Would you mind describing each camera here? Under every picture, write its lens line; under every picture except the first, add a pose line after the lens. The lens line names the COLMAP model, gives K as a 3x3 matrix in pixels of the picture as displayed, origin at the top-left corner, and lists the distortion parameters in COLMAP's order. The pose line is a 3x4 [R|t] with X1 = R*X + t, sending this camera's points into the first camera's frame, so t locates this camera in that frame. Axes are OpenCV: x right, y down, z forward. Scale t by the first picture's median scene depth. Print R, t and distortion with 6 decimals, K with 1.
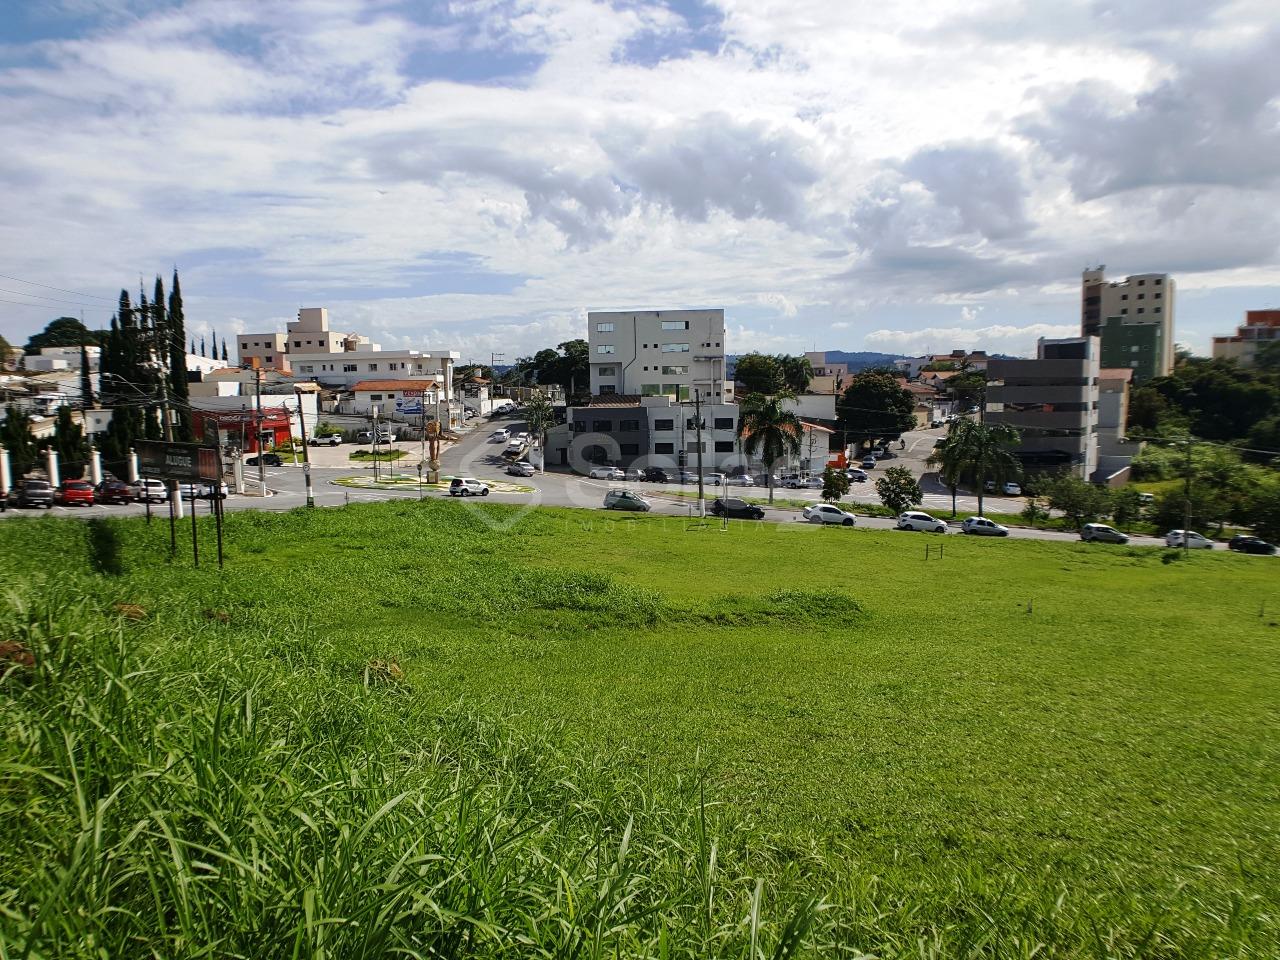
lens RADIAL K [[877.5, 0, 603.5], [0, 877.5, 484.7], [0, 0, 1]] dist [-0.052194, -0.029958]
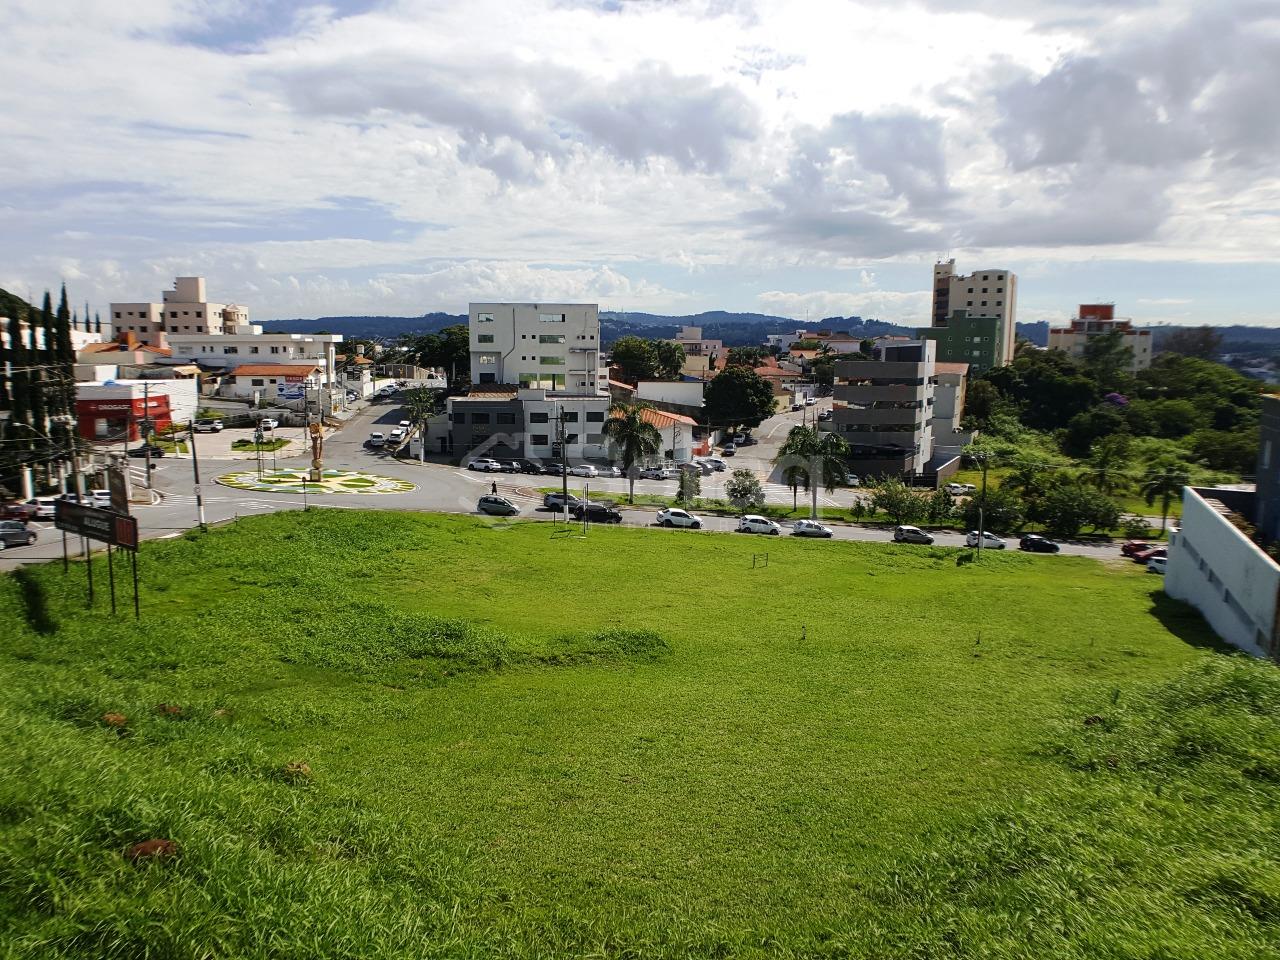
lens RADIAL K [[877.5, 0, 614.2], [0, 877.5, 463.5], [0, 0, 1]] dist [-0.052194, -0.029958]
pose [[0.990095, 0.006815, 0.140234, 0.008980], [-0.010733, 0.999572, 0.027198, -0.037082], [-0.139989, -0.028434, 0.989745, -0.059086]]
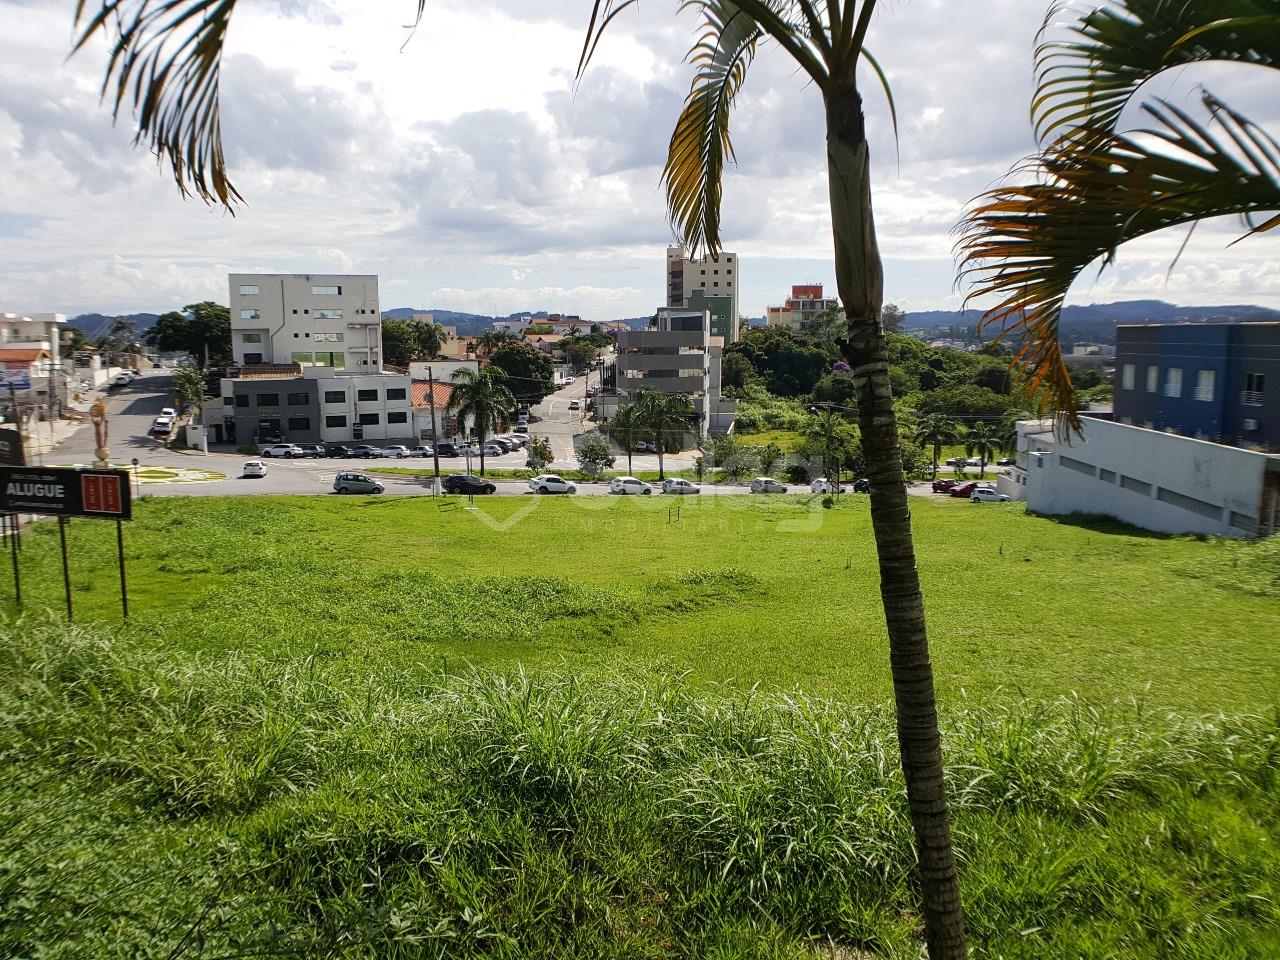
lens RADIAL K [[875.0, 0, 603.3], [0, 875.0, 459.6], [0, 0, 1]] dist [-0.049710, -0.029569]
pose [[0.887404, -0.053020, 0.457934, -0.095645], [0.043527, 0.998563, 0.031265, -0.014570], [-0.458934, -0.007812, 0.888436, 0.018684]]
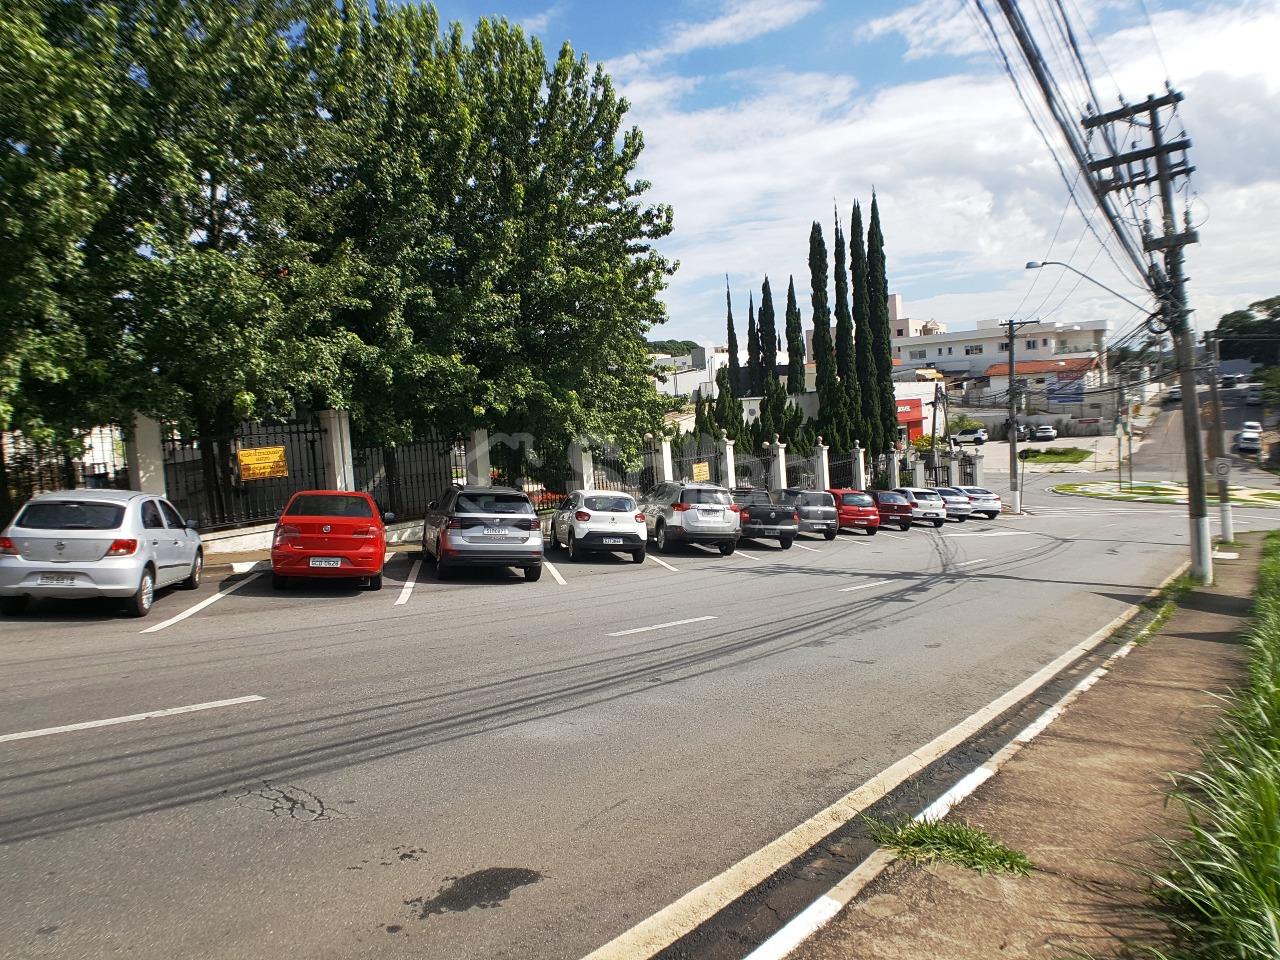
lens RADIAL K [[883.0, 0, 644.0], [0, 883.0, 480.9], [0, 0, 1]] dist [-0.071448, -0.012096]
pose [[0.870830, -0.000896, -0.491584, -0.169138], [-0.005311, 0.999923, -0.011232, -0.001316], [0.491556, 0.012392, 0.870758, 0.155507]]
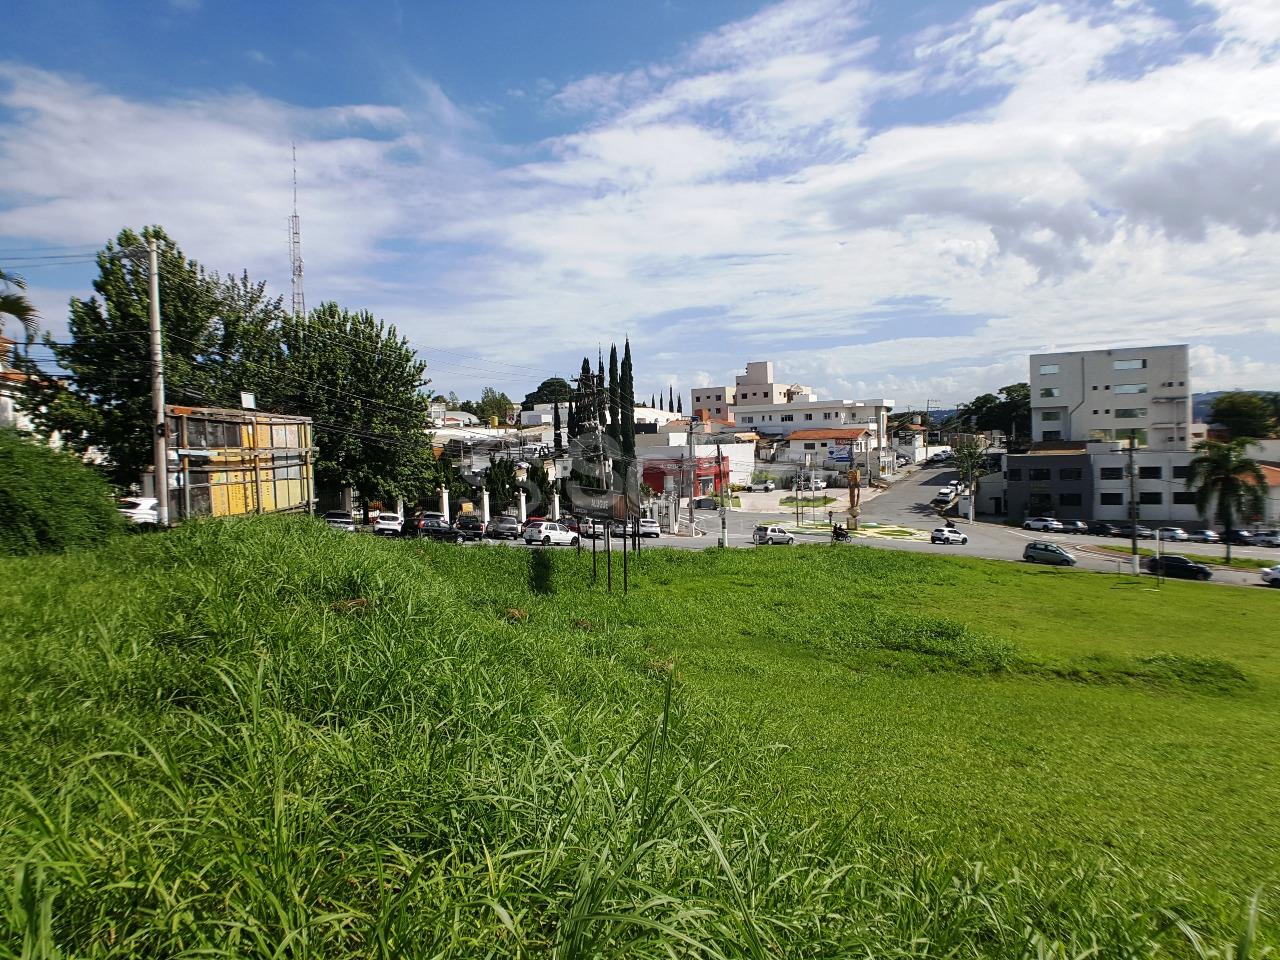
lens RADIAL K [[877.5, 0, 646.3], [0, 877.5, 486.5], [0, 0, 1]] dist [-0.052194, -0.029958]
pose [[0.896283, 0.009075, -0.443390, 0.028675], [-0.031612, 0.998555, -0.043465, -0.000020], [0.442355, 0.052974, 0.895274, -0.018456]]
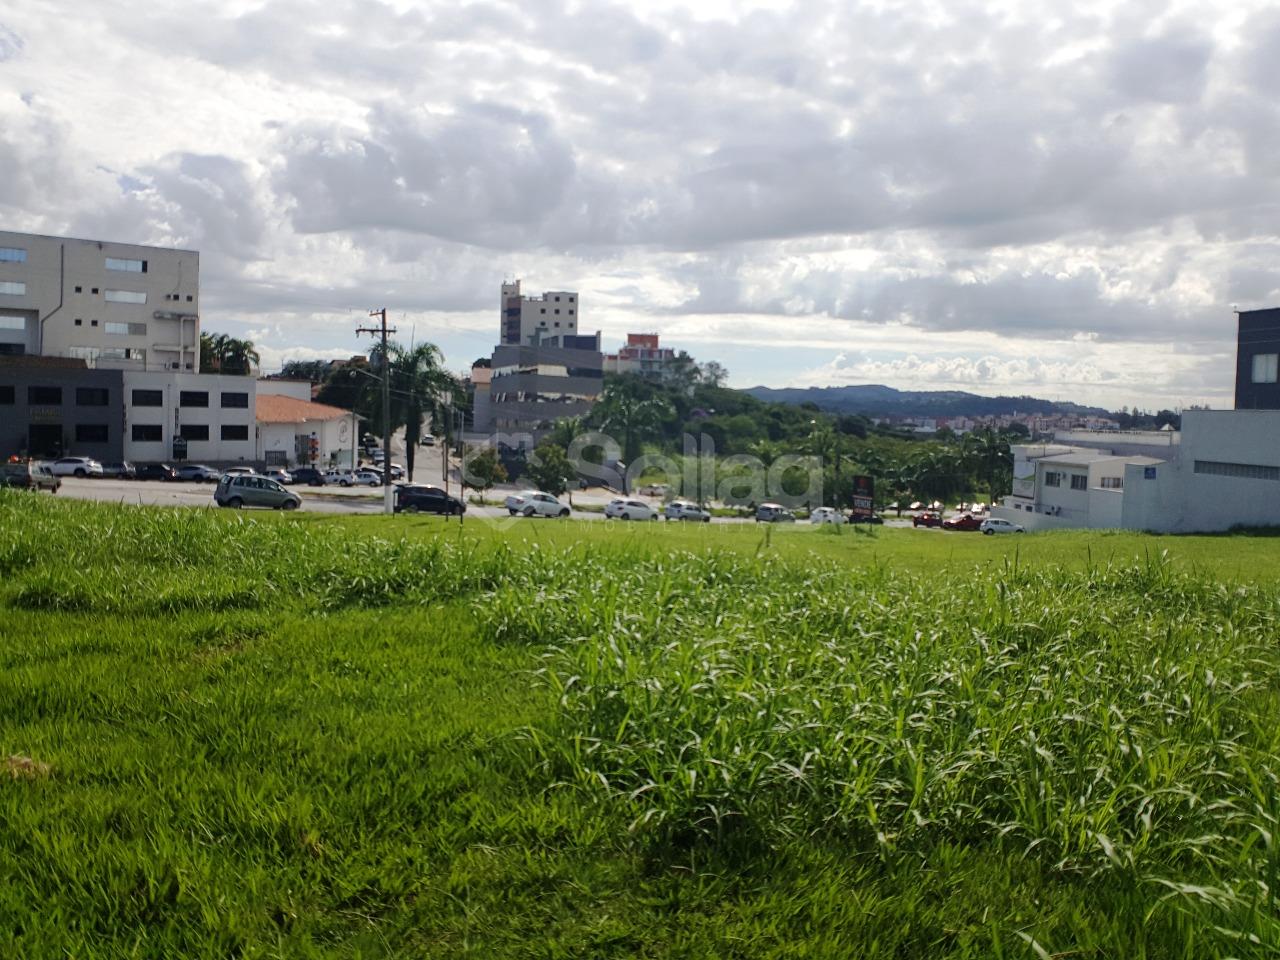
lens RADIAL K [[875.0, 0, 627.8], [0, 875.0, 476.3], [0, 0, 1]] dist [-0.049710, -0.029569]
pose [[0.717754, -0.012766, 0.696179, -0.109508], [0.036310, 0.999158, -0.019114, 0.015542], [-0.695349, 0.038997, 0.717613, 0.239137]]
